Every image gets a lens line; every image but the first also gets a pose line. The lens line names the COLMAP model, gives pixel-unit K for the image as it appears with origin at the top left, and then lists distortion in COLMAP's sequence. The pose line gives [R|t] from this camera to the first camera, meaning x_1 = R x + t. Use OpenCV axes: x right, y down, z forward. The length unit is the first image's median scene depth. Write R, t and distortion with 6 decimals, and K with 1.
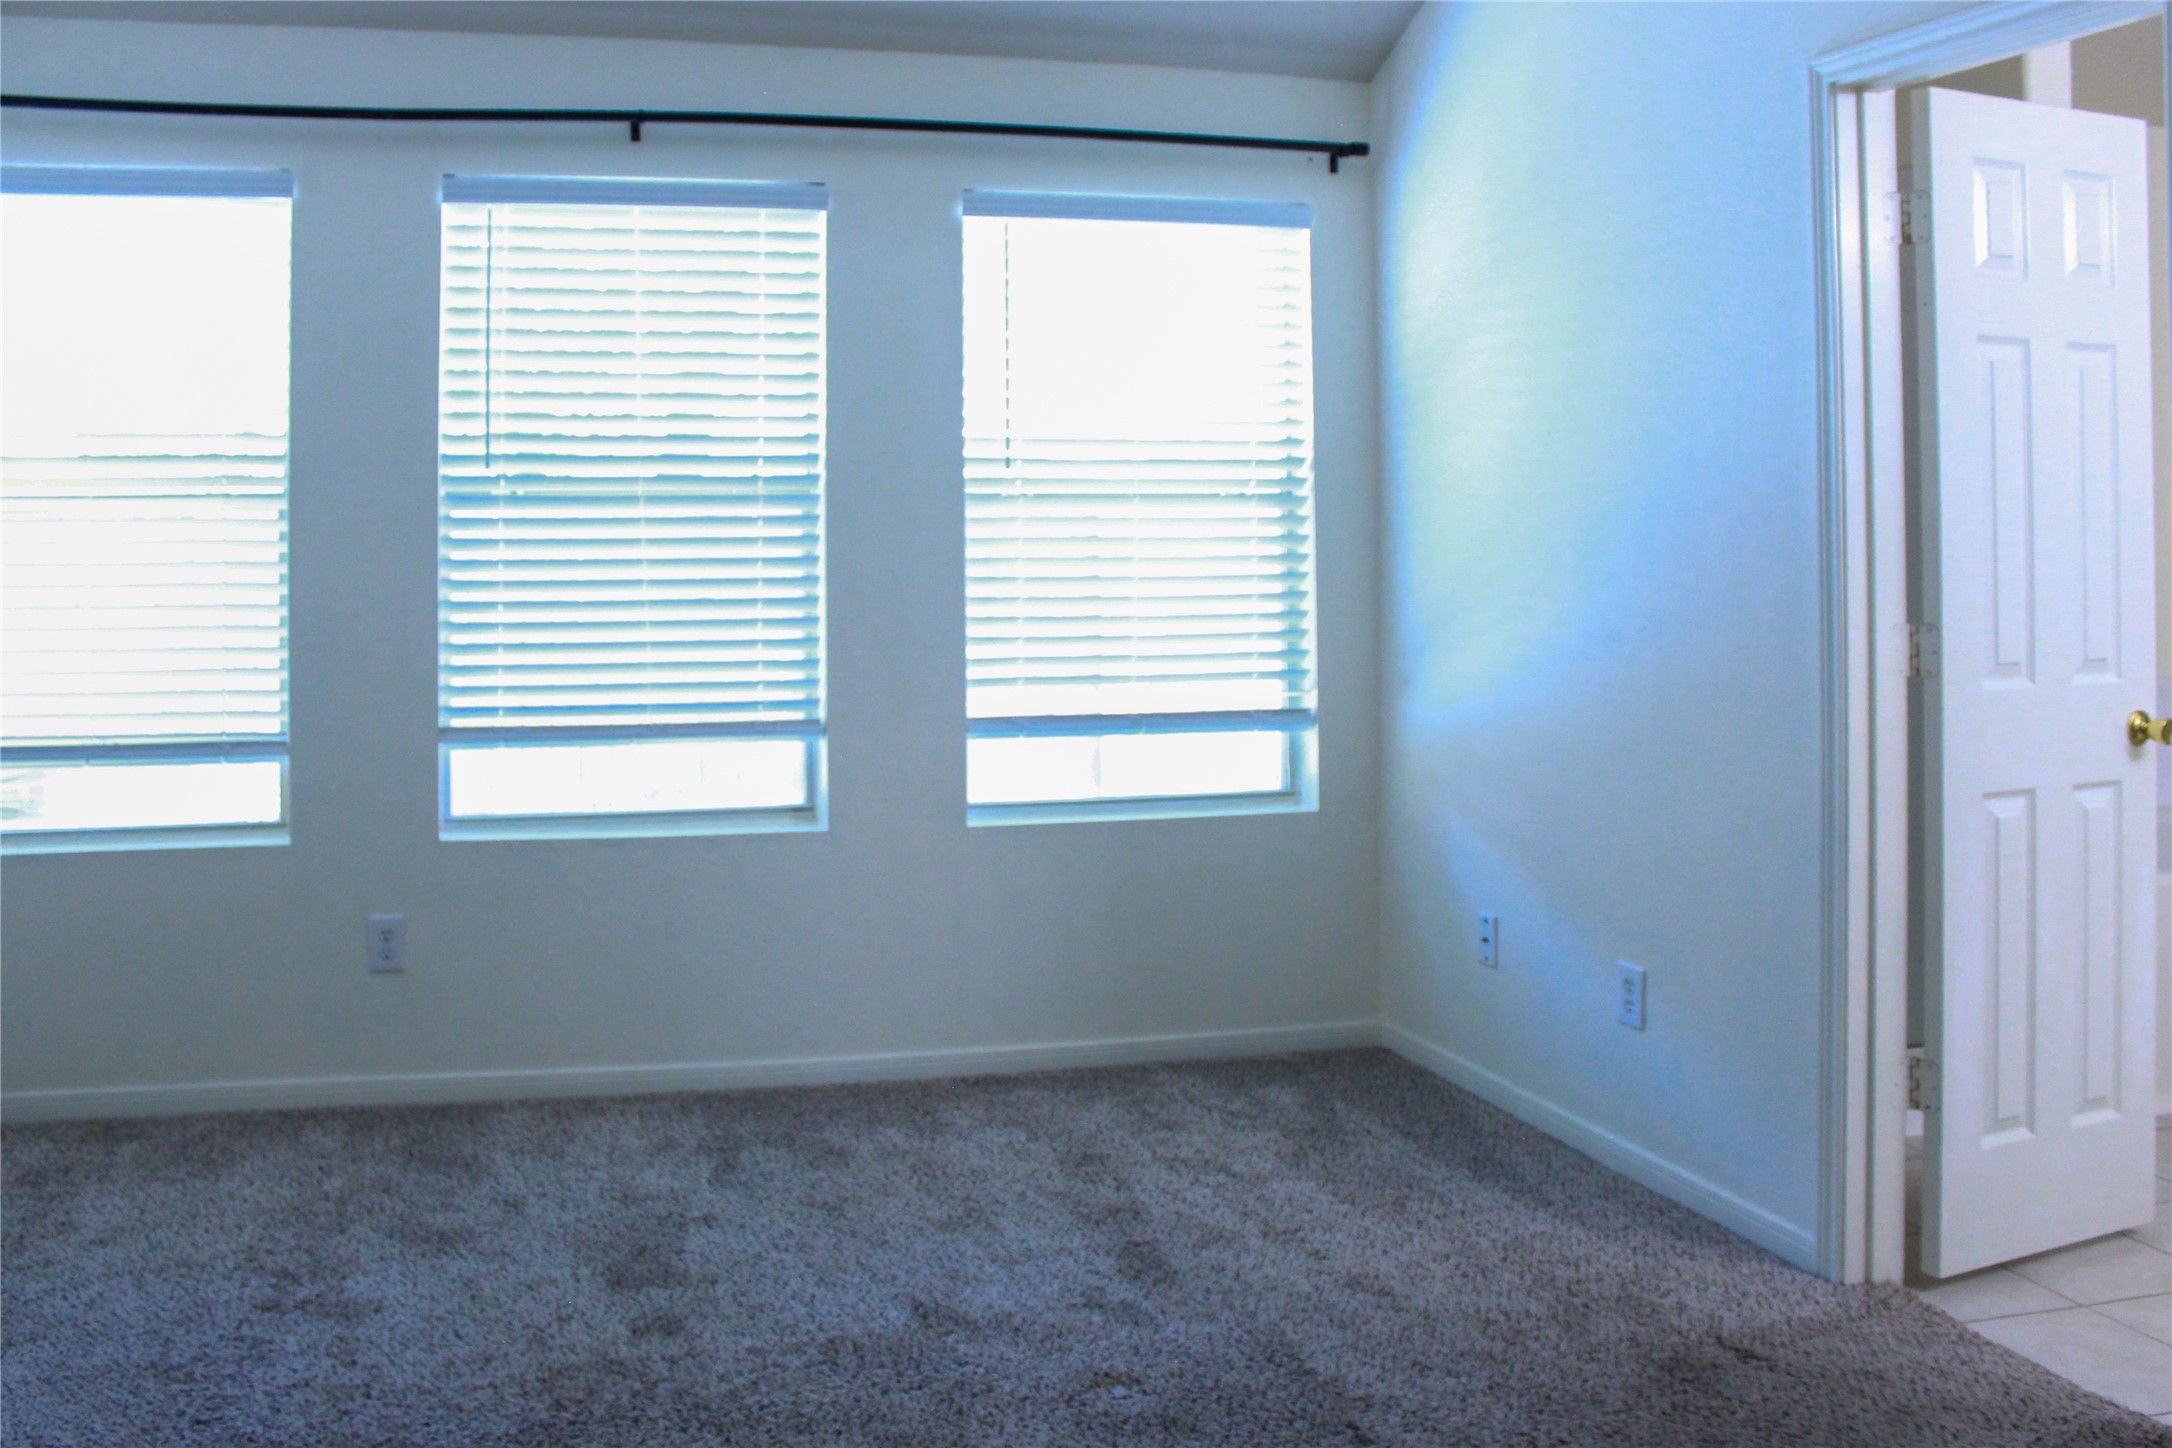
lens RADIAL K [[1848.3, 0, 1086.4], [0, 1848.3, 595.4], [0, 0, 1]] dist [-0.126829, 0.087703]
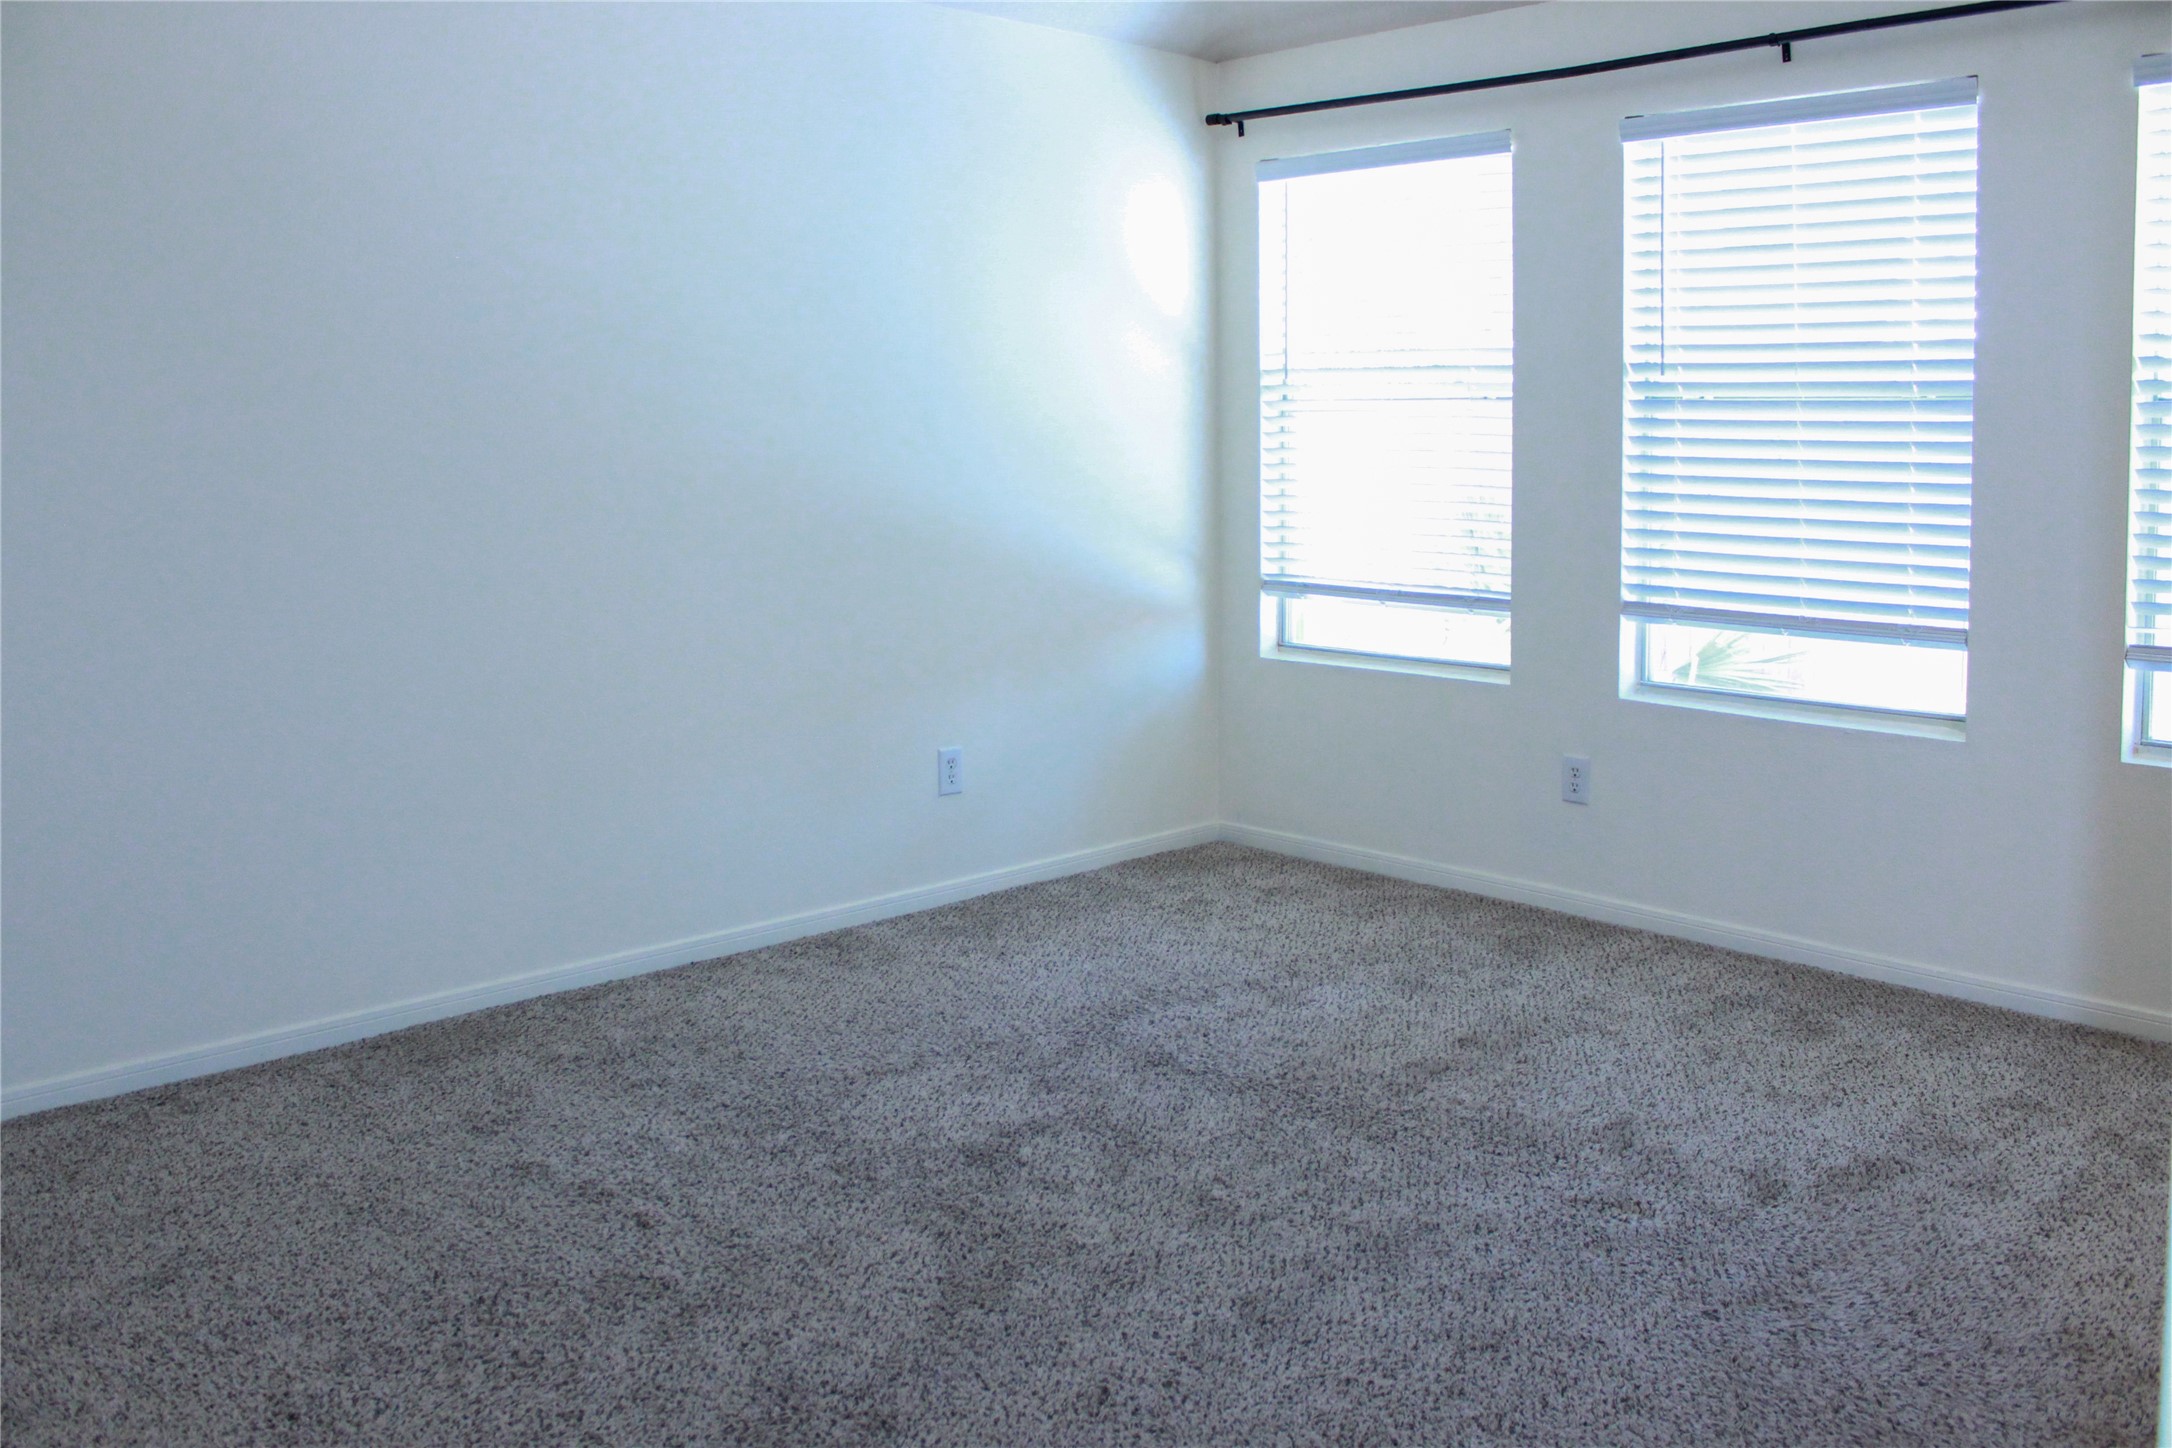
lens RADIAL K [[1876.7, 0, 1086.0], [0, 1876.7, 724.0], [0, 0, 1]] dist [-0.134710, 0.095222]
pose [[0.520044, 0.136872, -0.843101, 0.494217], [-0.035200, 0.989673, 0.138955, -0.002265], [0.853414, -0.042586, 0.519492, 0.094467]]
